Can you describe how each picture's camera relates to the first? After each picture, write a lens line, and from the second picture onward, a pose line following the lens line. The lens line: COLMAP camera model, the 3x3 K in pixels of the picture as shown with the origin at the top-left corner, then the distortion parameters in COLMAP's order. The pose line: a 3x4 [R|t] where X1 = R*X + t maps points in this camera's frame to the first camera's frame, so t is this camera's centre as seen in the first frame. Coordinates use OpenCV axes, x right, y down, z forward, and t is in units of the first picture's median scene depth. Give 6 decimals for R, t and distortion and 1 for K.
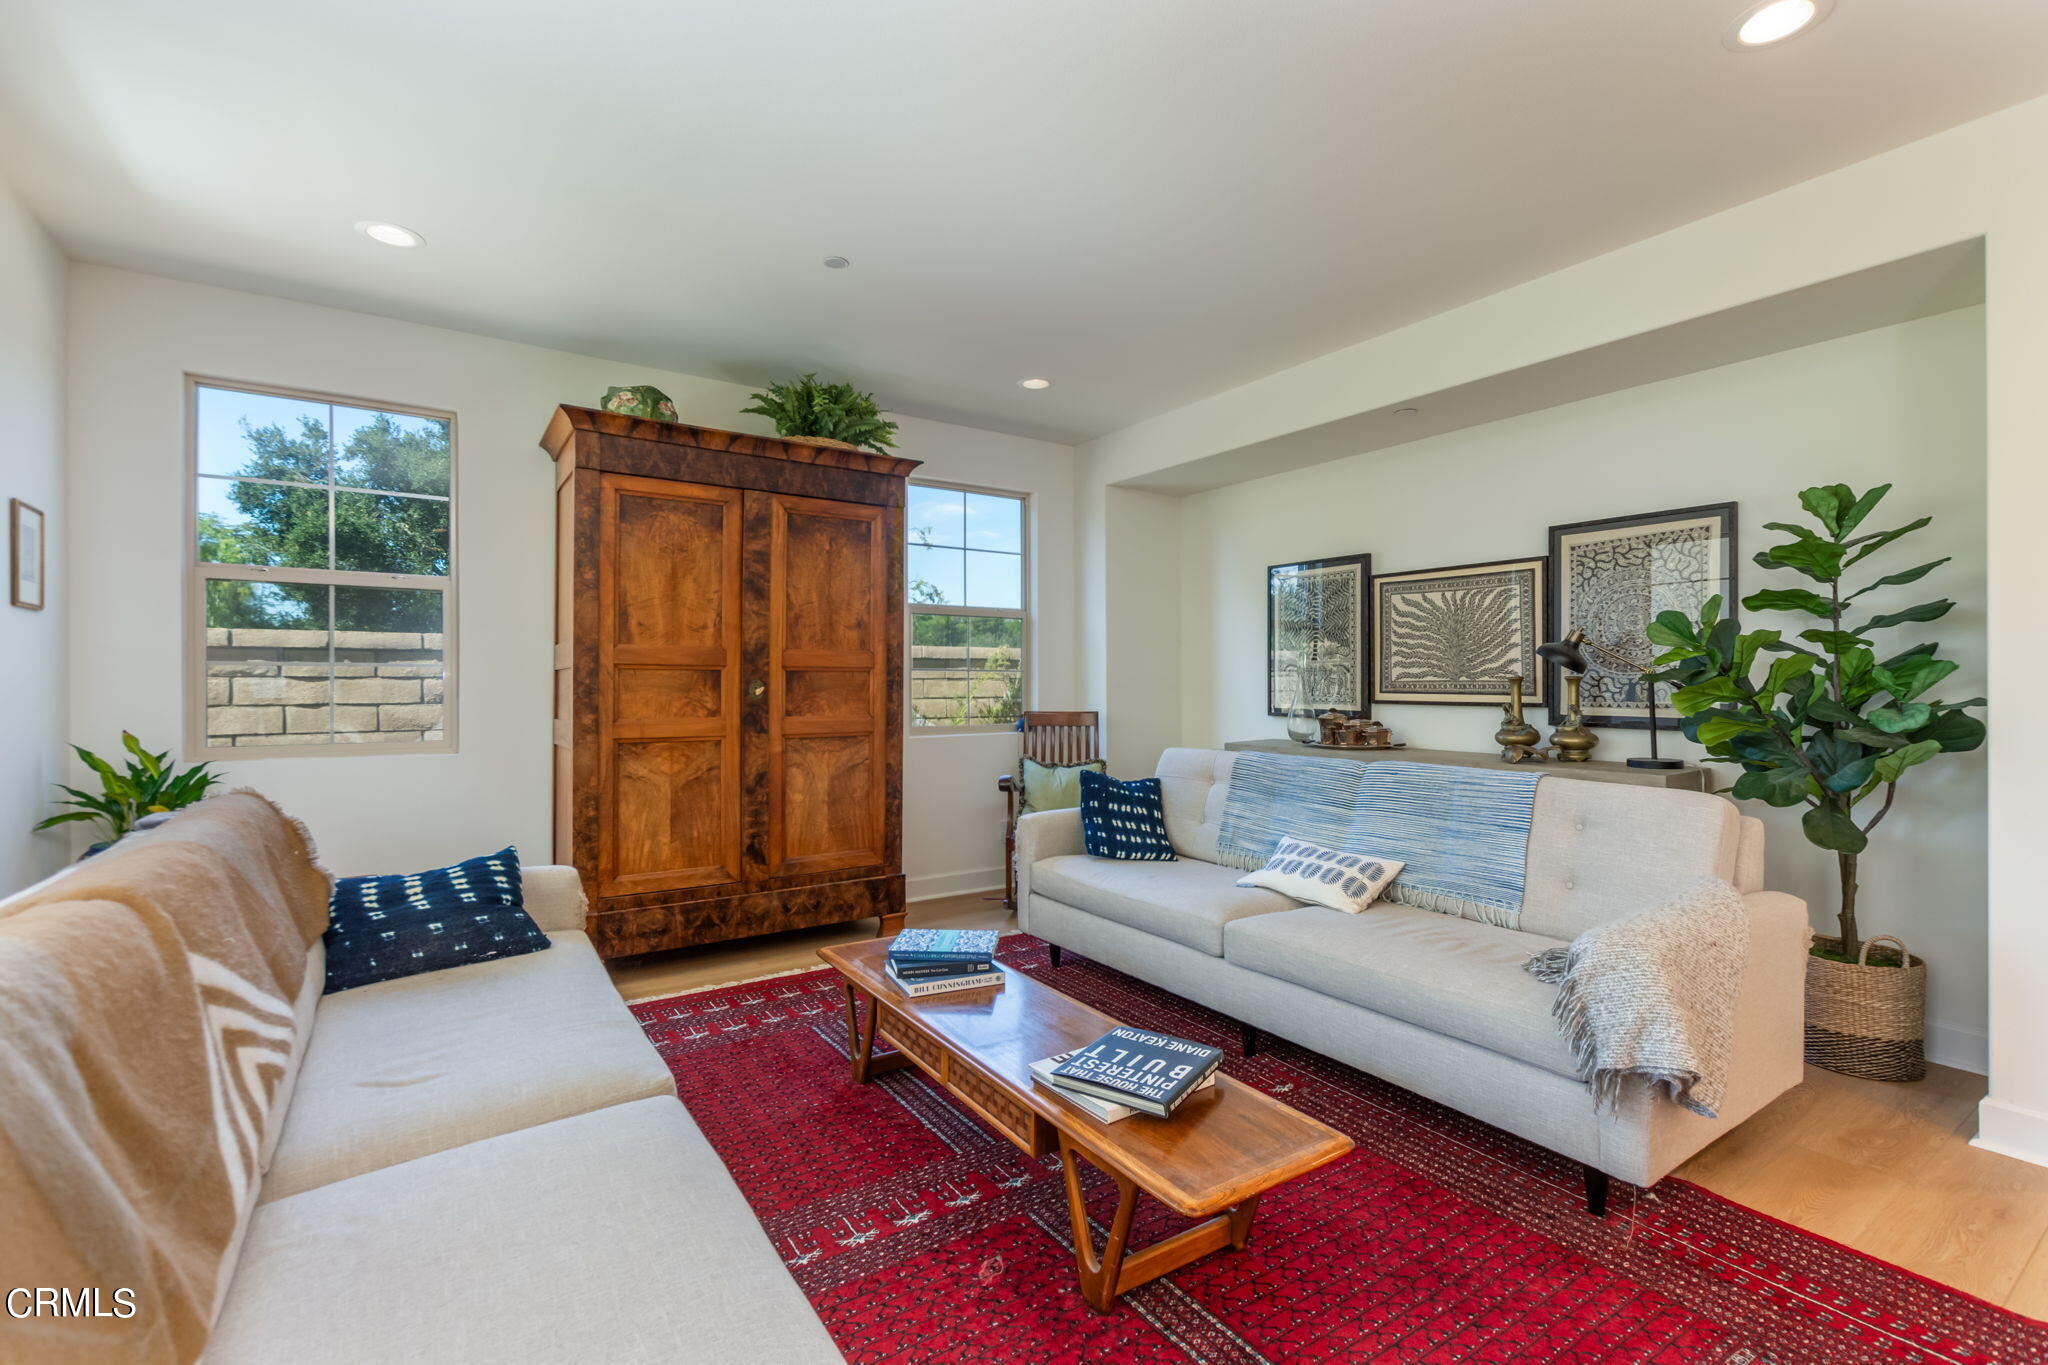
lens RADIAL K [[896.1, 0, 1023.0], [0, 896.1, 687.4], [0, 0, 1]] dist [0.003176, 0.000379]
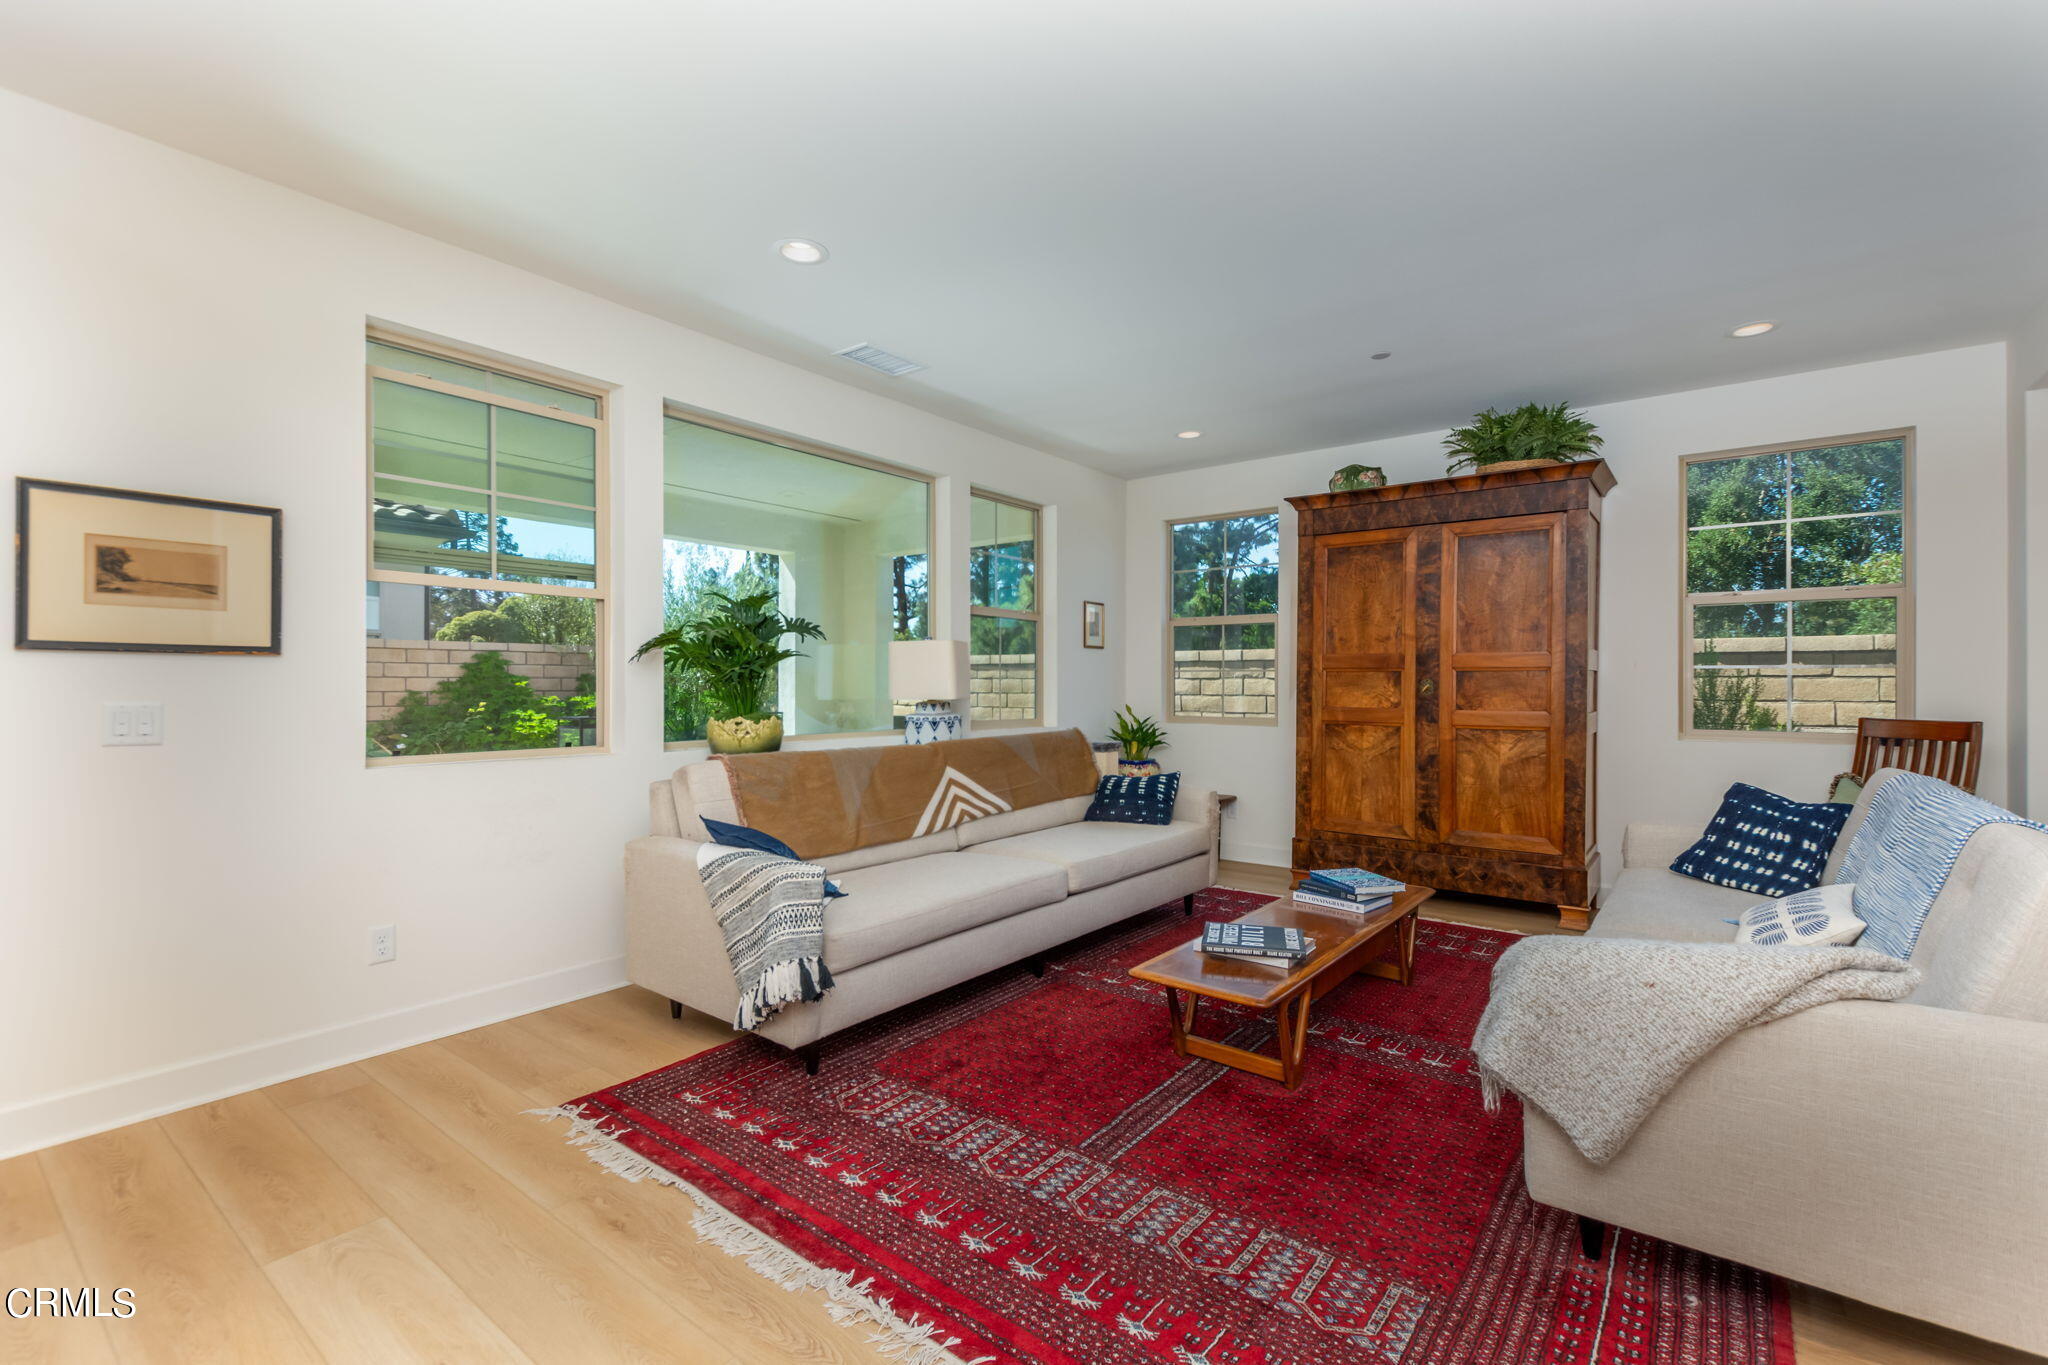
lens RADIAL K [[896.1, 0, 1021.6], [0, 896.1, 685.3], [0, 0, 1]] dist [0.003176, 0.000379]
pose [[0.320821, 0.003635, -0.947133, 0.686196], [-0.005254, 0.999984, 0.002058, 0.000938], [0.947125, 0.004316, 0.320835, 0.078574]]
